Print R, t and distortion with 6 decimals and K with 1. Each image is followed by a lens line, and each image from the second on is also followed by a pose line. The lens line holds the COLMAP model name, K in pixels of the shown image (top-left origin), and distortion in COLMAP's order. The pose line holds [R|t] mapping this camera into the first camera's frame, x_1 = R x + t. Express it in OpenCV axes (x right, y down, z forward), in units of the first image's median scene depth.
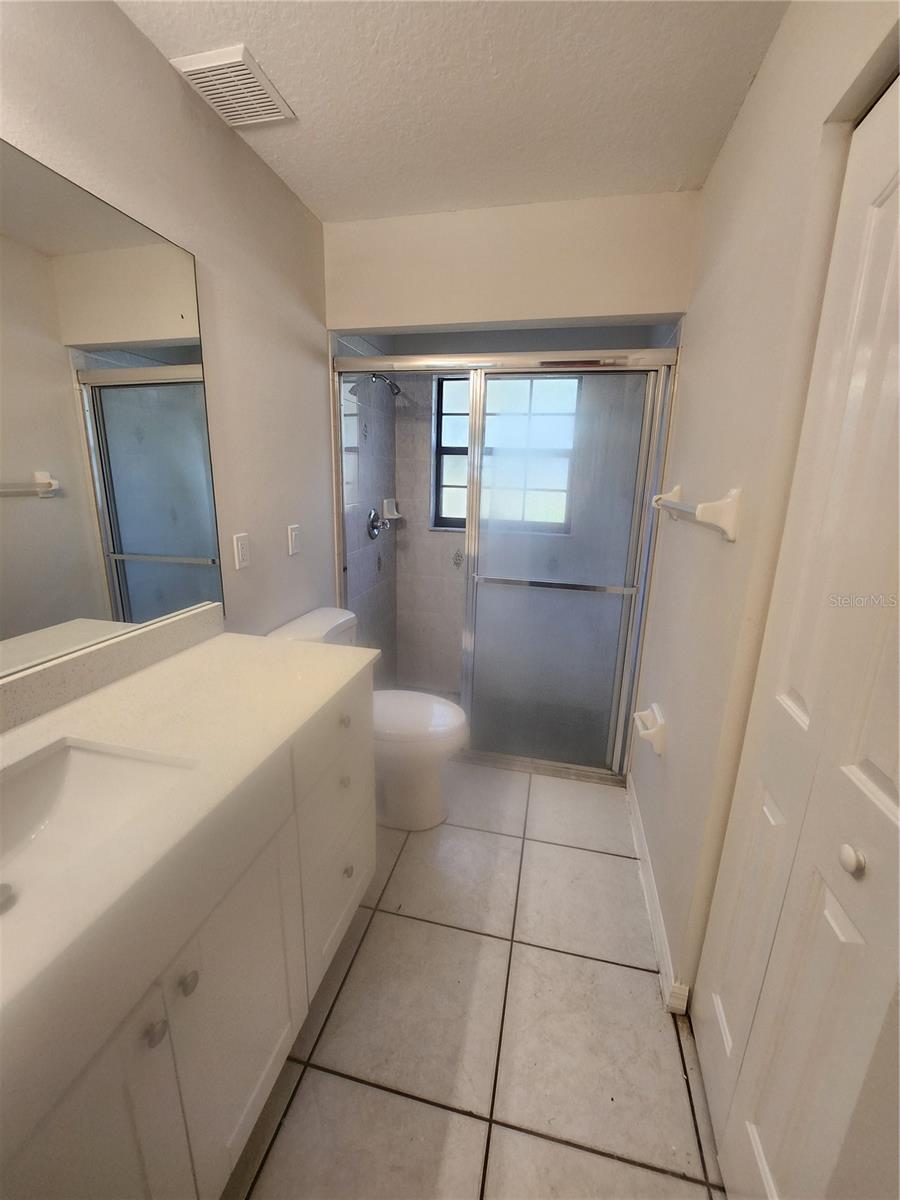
lens RADIAL K [[475.9, 0, 451.9], [0, 475.9, 605.2], [0, 0, 1]] dist [-0.011337, 0.000110]
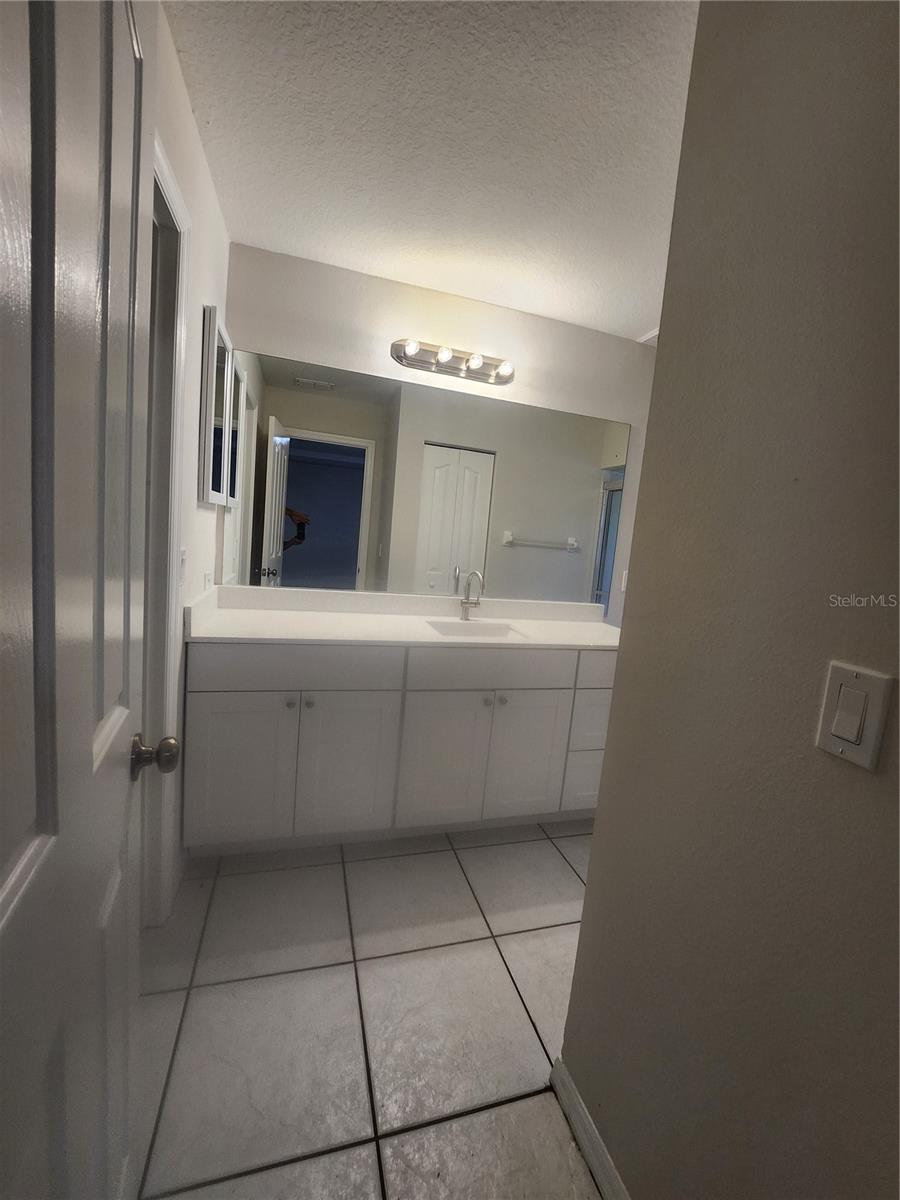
lens RADIAL K [[475.9, 0, 448.7], [0, 475.9, 596.5], [0, 0, 1]] dist [-0.011337, 0.000110]
pose [[0.491650, 0.117436, -0.862838, 0.478488], [-0.290061, 0.956364, -0.035113, 0.128077], [0.821063, 0.267539, 0.504260, -0.231107]]
